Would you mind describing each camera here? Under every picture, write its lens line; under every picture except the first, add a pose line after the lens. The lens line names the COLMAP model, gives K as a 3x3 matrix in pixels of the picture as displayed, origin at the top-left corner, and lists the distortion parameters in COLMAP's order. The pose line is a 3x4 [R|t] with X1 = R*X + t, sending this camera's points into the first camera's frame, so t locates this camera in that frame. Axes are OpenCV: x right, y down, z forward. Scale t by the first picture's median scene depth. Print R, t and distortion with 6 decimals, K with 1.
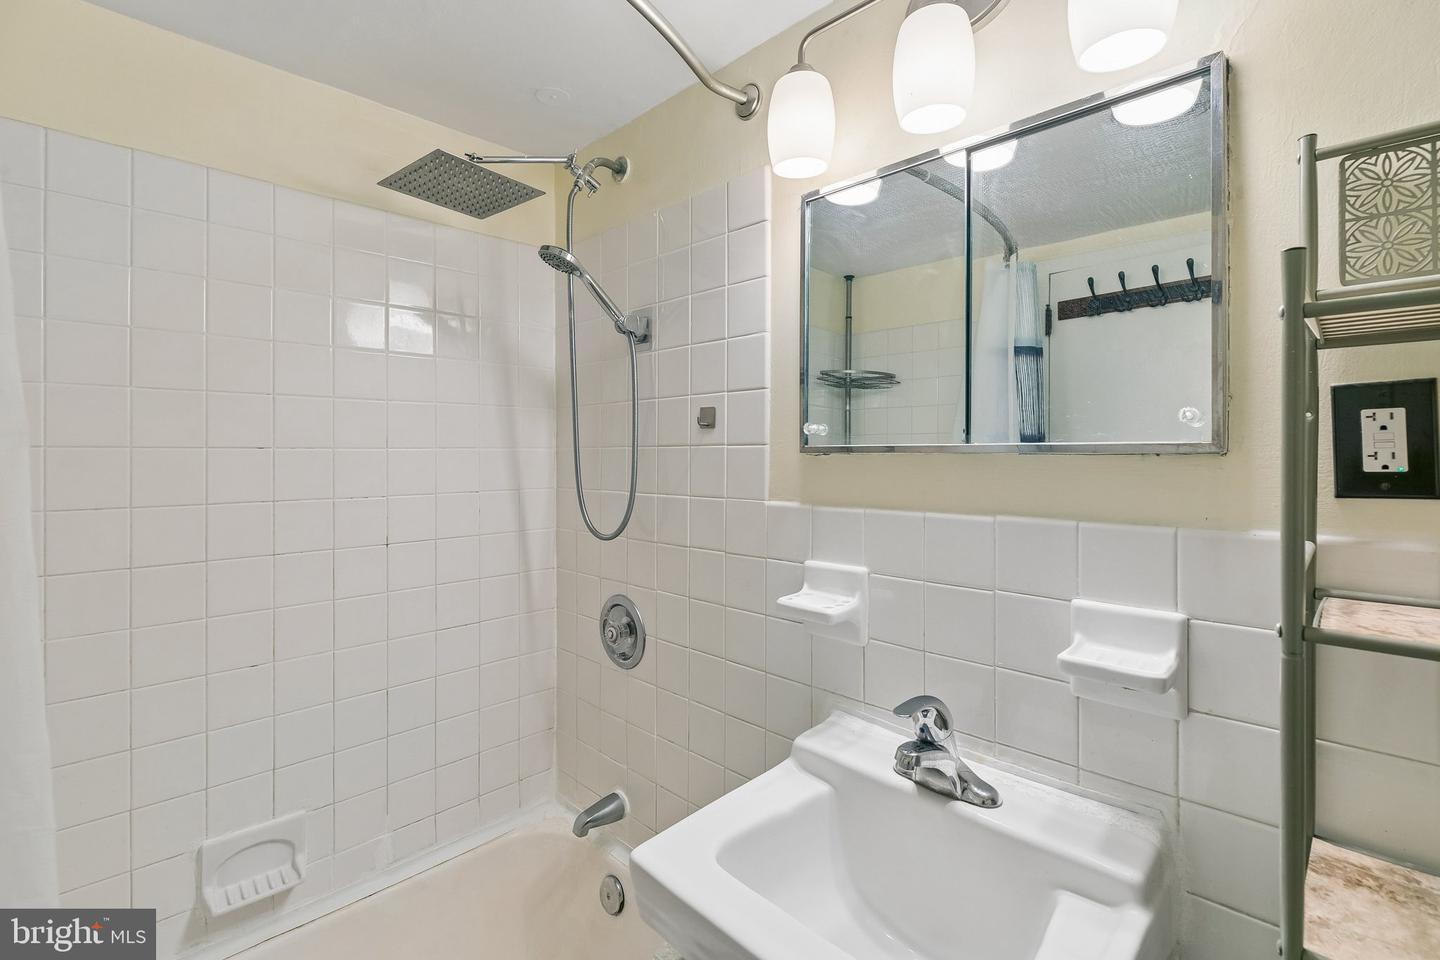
lens RADIAL K [[650.8, 0, 726.2], [0, 650.8, 475.2], [0, 0, 1]] dist [0.007679, -0.001207]
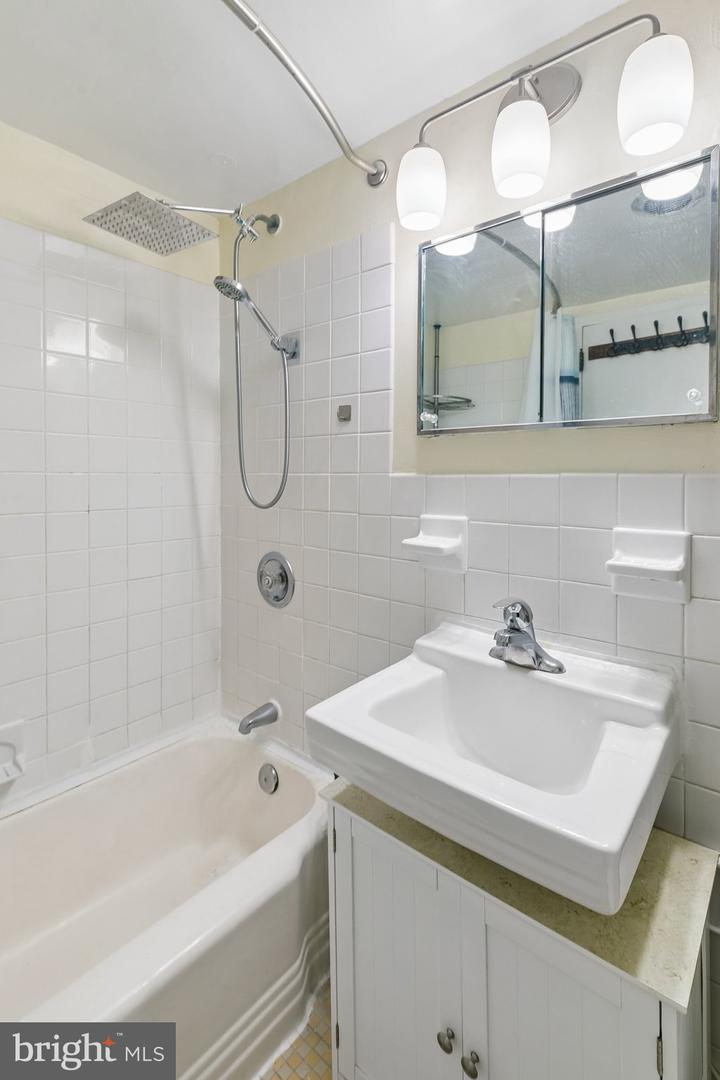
lens RADIAL K [[521.0, 0, 355.0], [0, 521.0, 535.7], [0, 0, 1]] dist [0.011592, 0.001134]
pose [[0.994636, 0.000741, 0.103438, -0.122397], [-0.001826, 0.999944, 0.010391, 0.156577], [-0.103425, -0.010524, 0.994582, -0.067041]]
